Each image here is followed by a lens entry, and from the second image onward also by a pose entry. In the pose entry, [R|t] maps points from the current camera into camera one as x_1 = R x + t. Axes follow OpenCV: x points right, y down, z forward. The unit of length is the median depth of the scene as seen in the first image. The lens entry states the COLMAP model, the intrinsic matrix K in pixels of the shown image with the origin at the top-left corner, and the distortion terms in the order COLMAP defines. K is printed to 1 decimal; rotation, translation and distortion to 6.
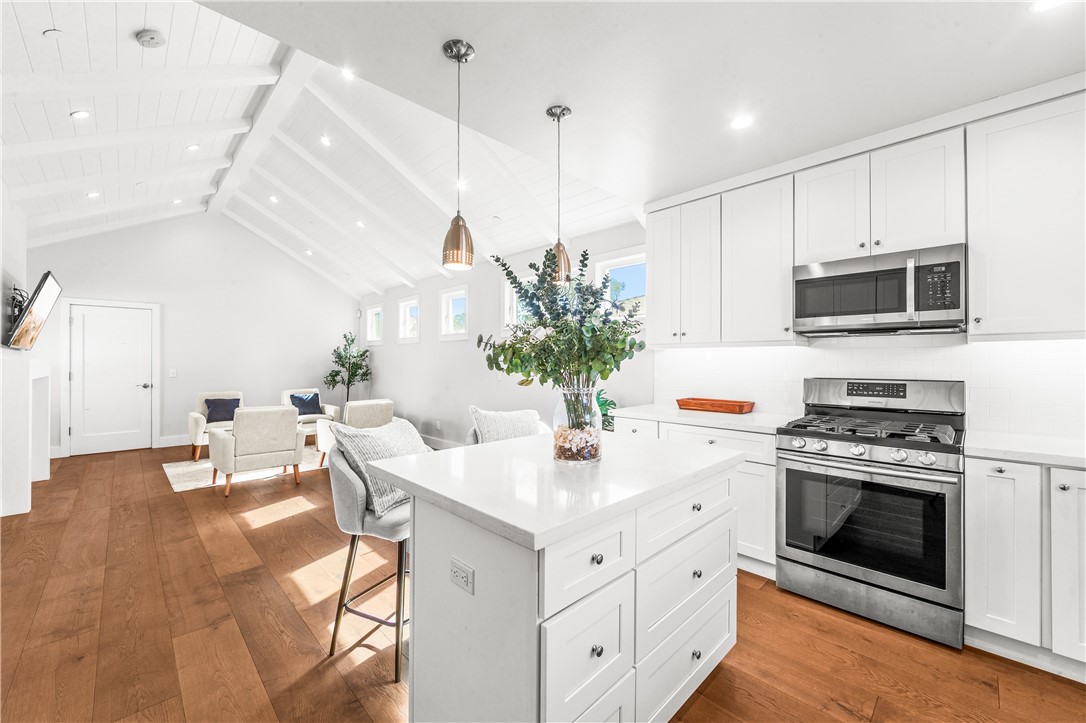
lens RADIAL K [[428.6, 0, 544.7], [0, 428.6, 360.8], [0, 0, 1]] dist [-0.001347, -0.000864]
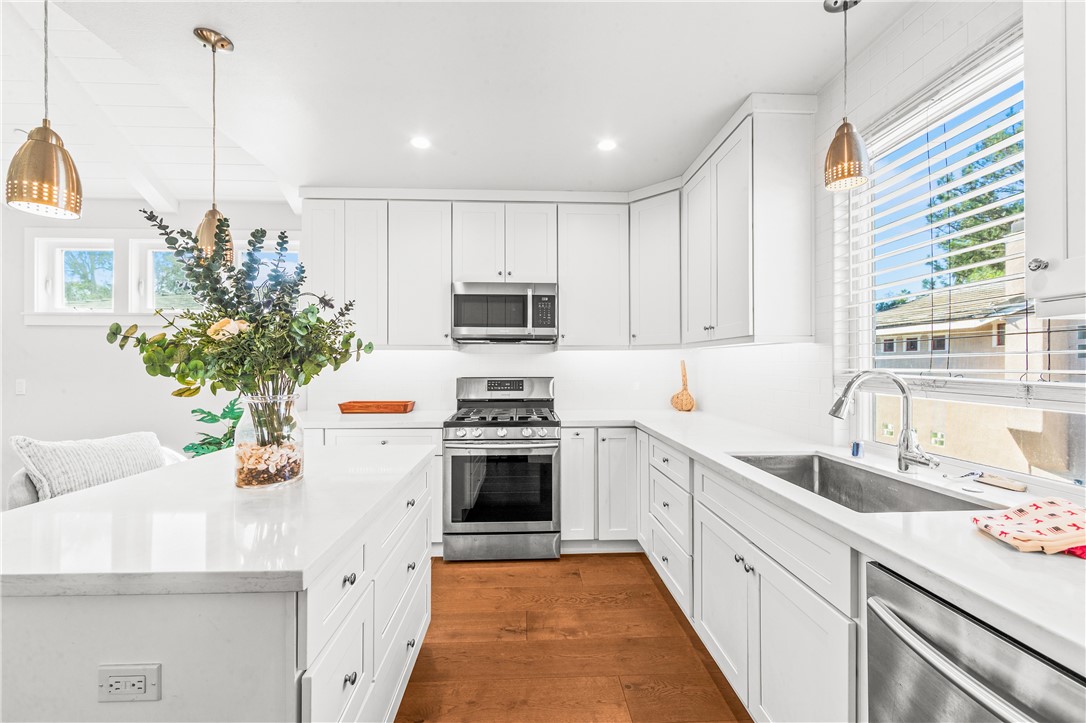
lens RADIAL K [[428.6, 0, 546.5], [0, 428.6, 365.6], [0, 0, 1]] dist [-0.001347, -0.000864]
pose [[0.666740, -0.002952, 0.745284, -0.161661], [-0.001589, 0.999984, 0.005383, 0.000006], [-0.745288, -0.004774, 0.666725, 0.045753]]
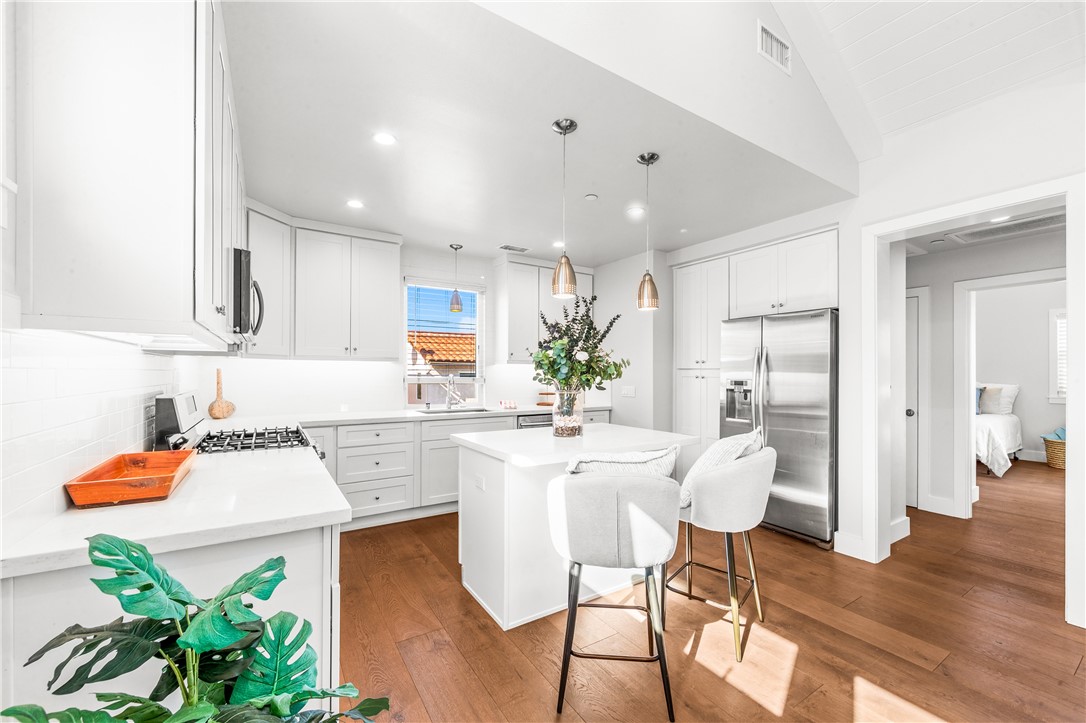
lens RADIAL K [[428.6, 0, 541.9], [0, 428.6, 371.1], [0, 0, 1]] dist [-0.001347, -0.000864]
pose [[-0.975854, -0.005881, 0.218346, -0.153524], [-0.007278, 0.999958, -0.005594, -0.002053], [-0.218304, -0.007048, -0.975855, 2.294881]]
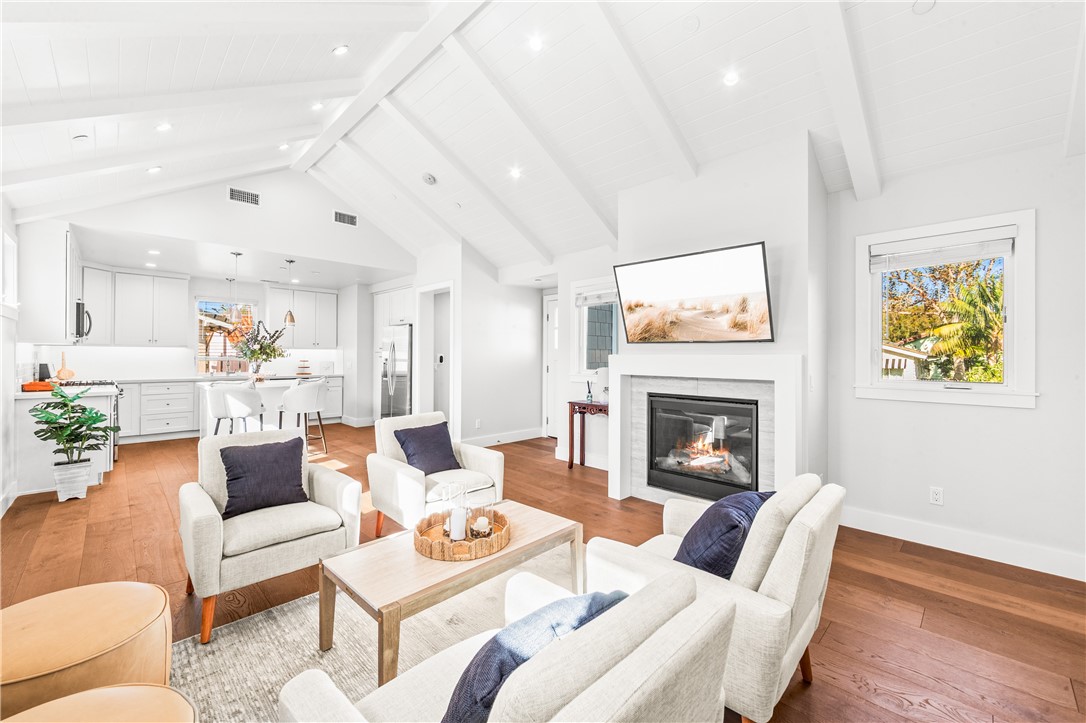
lens RADIAL K [[428.6, 0, 534.3], [0, 428.6, 354.1], [0, 0, 1]] dist [-0.001347, -0.000864]
pose [[-0.999949, -0.007215, 0.007030, -1.976990], [-0.007260, 0.999953, -0.006382, 0.000336], [-0.006984, -0.006432, -0.999955, 4.002911]]
